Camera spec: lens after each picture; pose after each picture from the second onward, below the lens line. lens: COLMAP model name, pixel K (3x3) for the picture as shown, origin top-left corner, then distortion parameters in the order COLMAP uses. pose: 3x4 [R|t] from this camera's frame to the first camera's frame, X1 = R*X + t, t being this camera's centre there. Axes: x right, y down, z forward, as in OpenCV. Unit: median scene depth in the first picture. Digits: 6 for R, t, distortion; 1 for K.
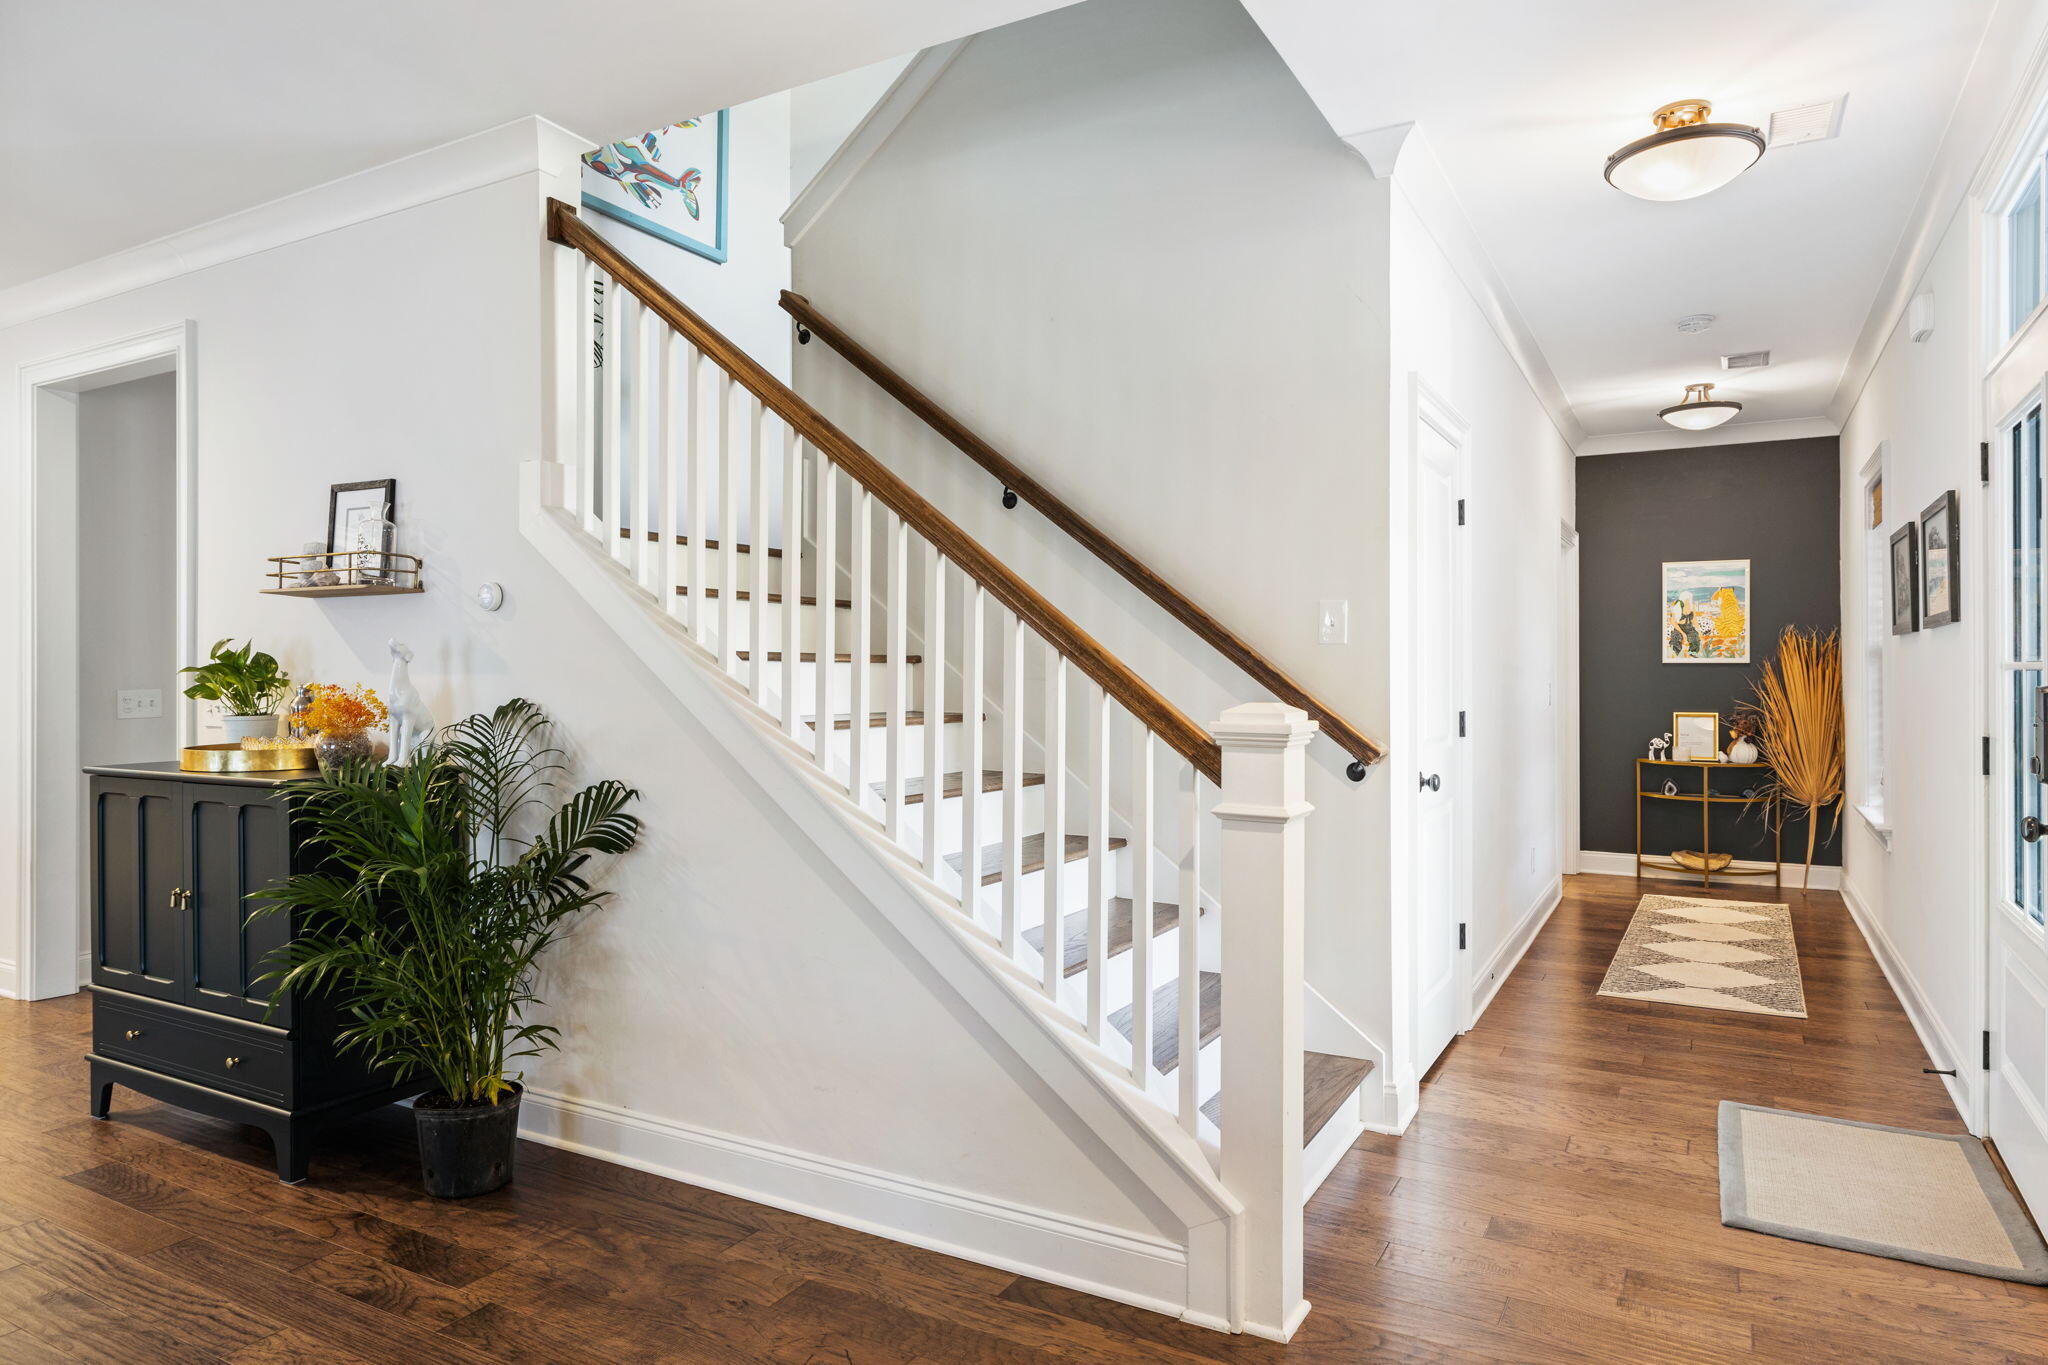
lens RADIAL K [[1240.8, 0, 1025.6], [0, 1240.8, 671.9], [0, 0, 1]] dist [-0.006361, -0.000687]
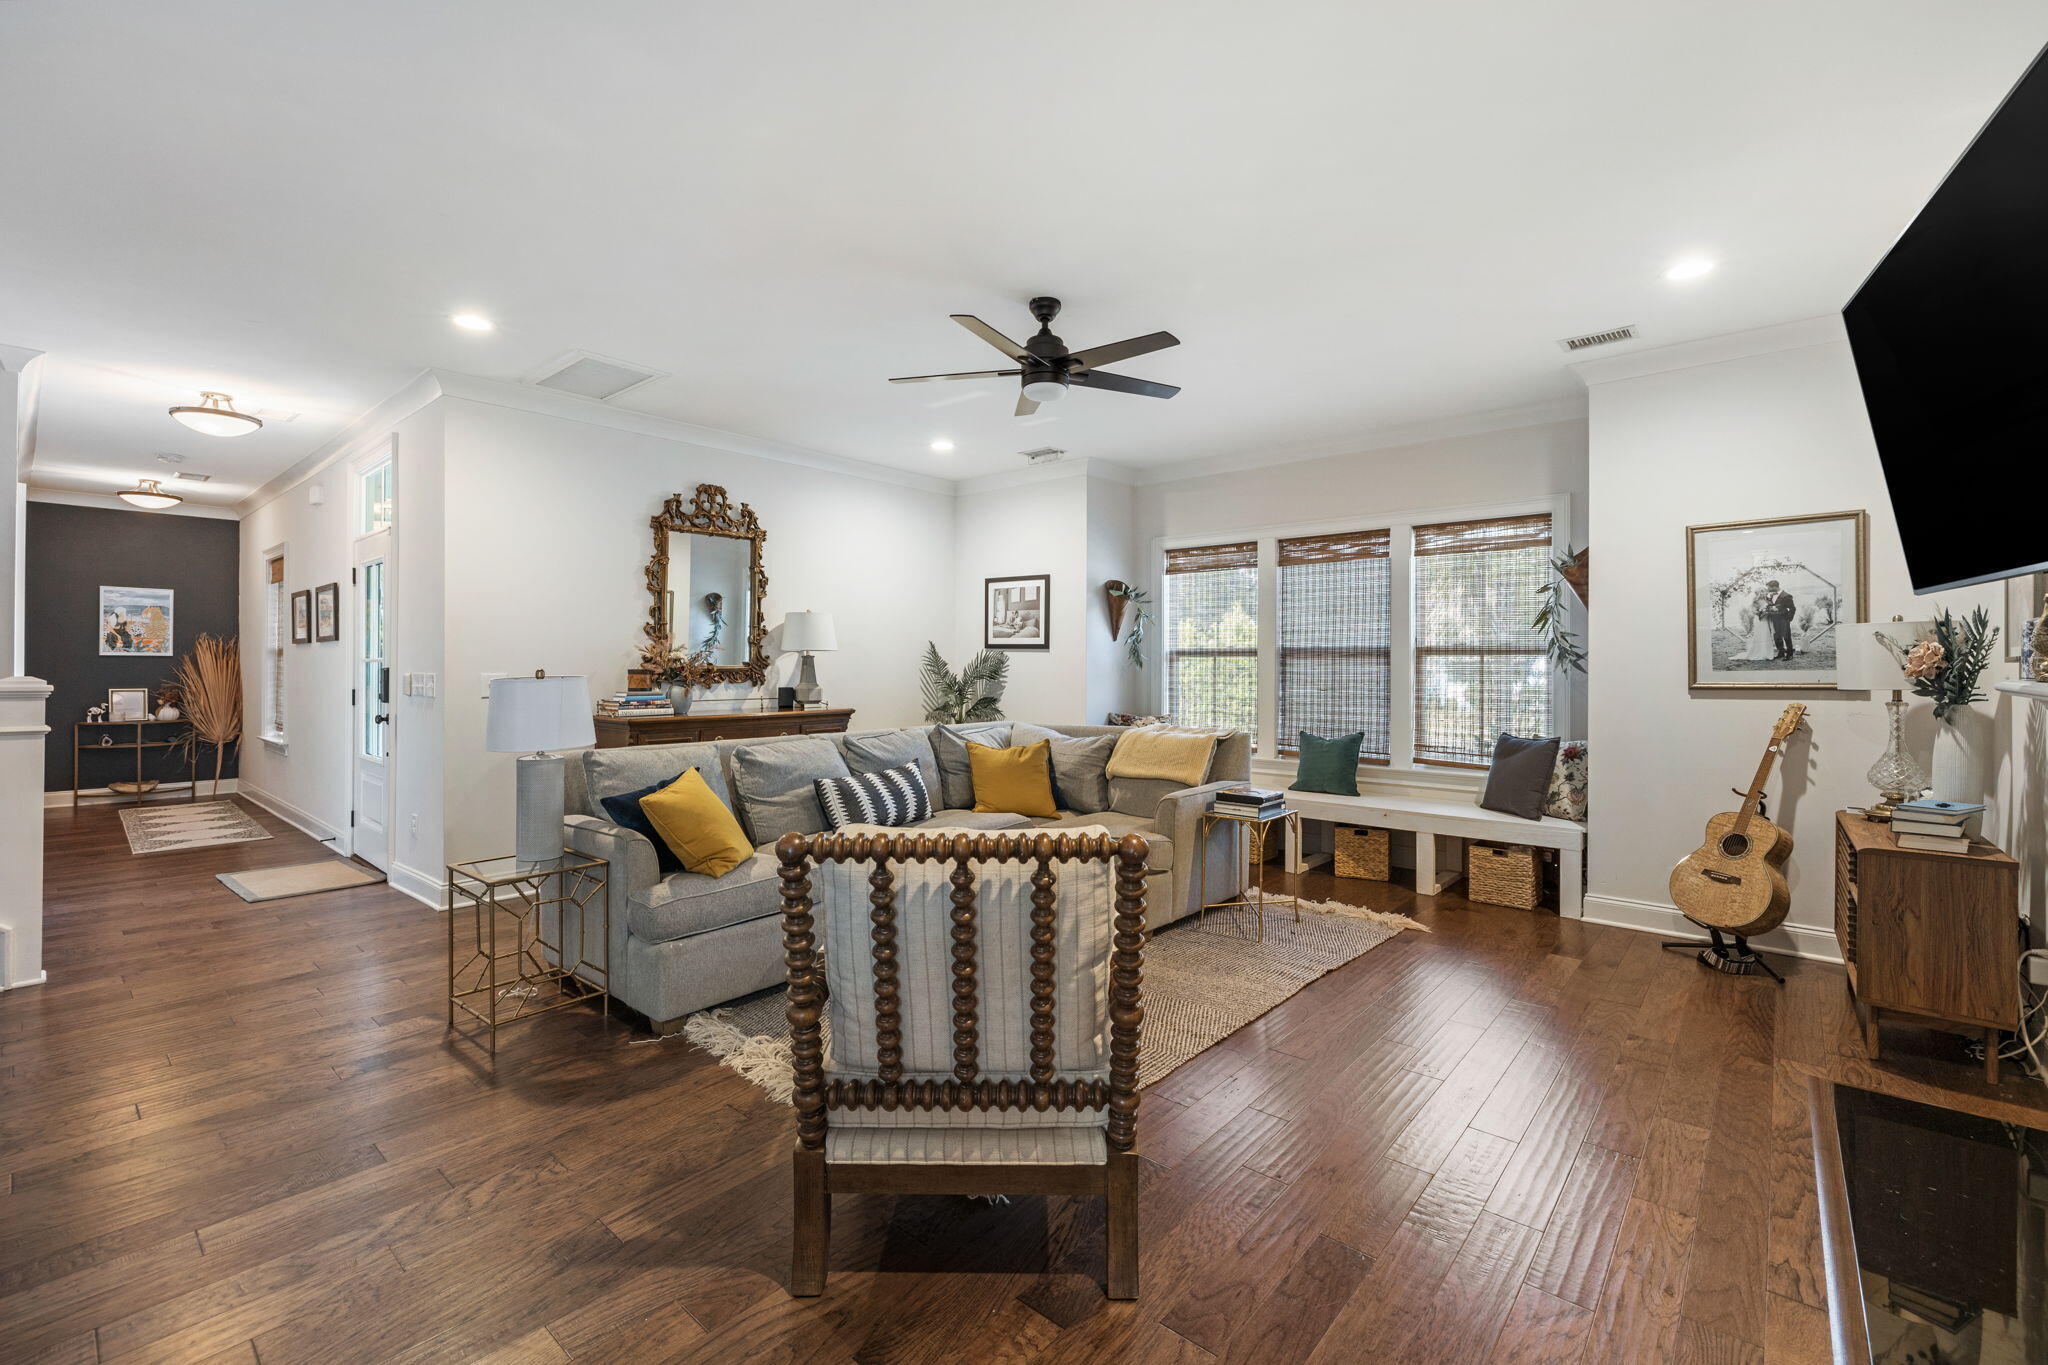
lens RADIAL K [[872.7, 0, 1025.7], [0, 872.7, 667.9], [0, 0, 1]] dist [-0.000391, -0.000042]
pose [[0.204653, 0.001268, 0.978834, -0.273261], [-0.005490, 0.999985, -0.000147, 0.002145], [-0.978819, -0.005344, 0.204657, -0.279707]]
